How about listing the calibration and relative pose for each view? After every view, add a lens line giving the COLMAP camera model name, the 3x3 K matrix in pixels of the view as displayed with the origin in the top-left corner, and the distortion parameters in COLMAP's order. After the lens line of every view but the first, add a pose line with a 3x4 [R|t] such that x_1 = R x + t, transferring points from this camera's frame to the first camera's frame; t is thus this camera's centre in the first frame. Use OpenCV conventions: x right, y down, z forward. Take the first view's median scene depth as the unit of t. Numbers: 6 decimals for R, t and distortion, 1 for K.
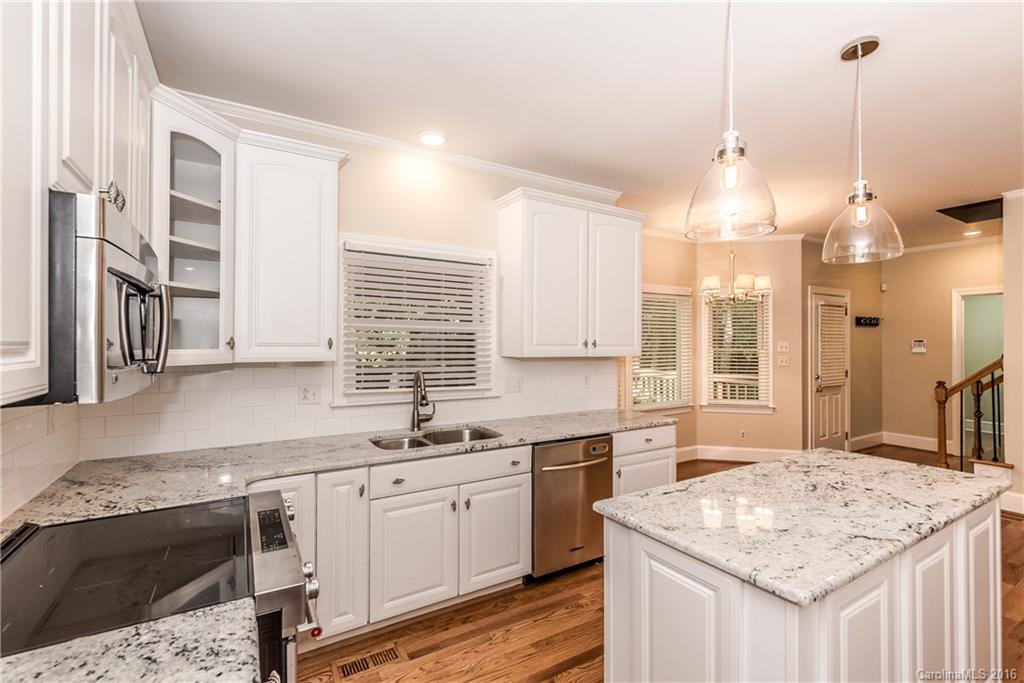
lens RADIAL K [[449.7, 0, 509.6], [0, 449.7, 340.0], [0, 0, 1]] dist [0.000100, 0.000445]
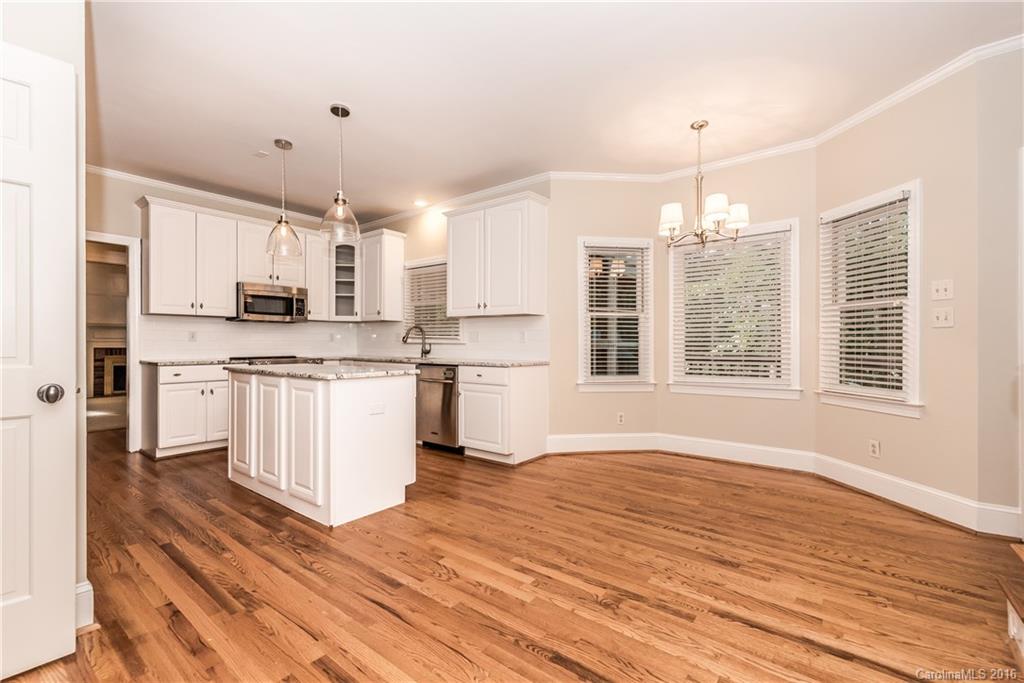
lens RADIAL K [[449.7, 0, 508.0], [0, 449.7, 345.2], [0, 0, 1]] dist [0.000100, 0.000445]
pose [[0.350290, 0.002642, -0.936638, 1.708788], [0.001486, 0.999993, 0.003376, 0.142006], [0.936640, -0.002575, 0.350284, 0.673916]]
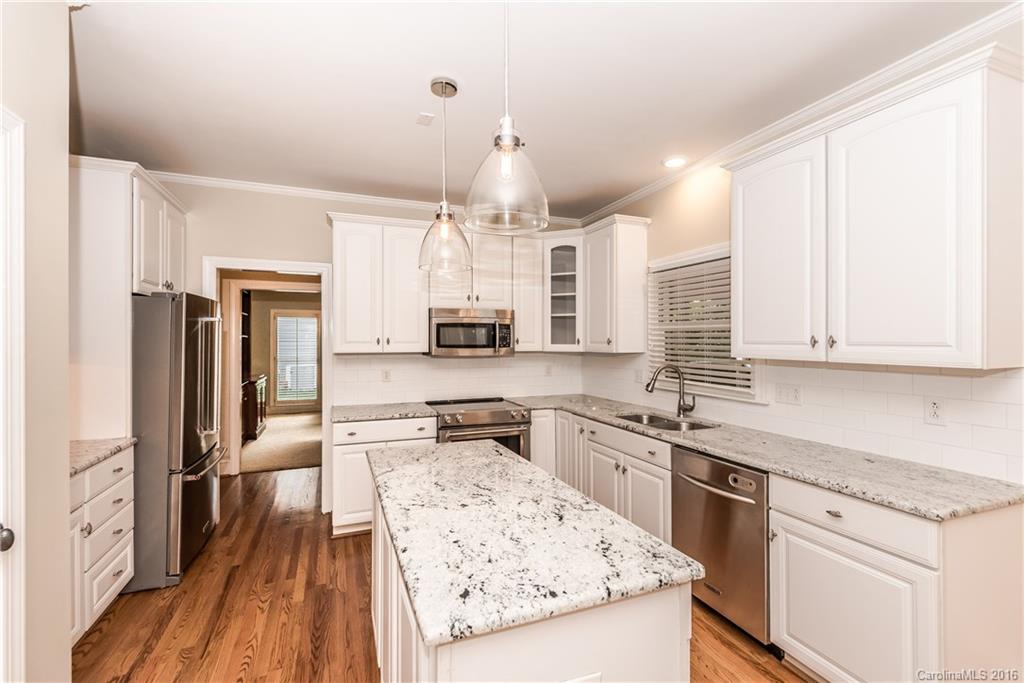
lens RADIAL K [[449.7, 0, 503.8], [0, 449.7, 339.0], [0, 0, 1]] dist [0.000100, 0.000445]
pose [[-0.170349, -0.008452, -0.985348, 1.014074], [0.003529, 0.999952, -0.009188, 0.010261], [0.985377, -0.005042, -0.170311, 0.754471]]
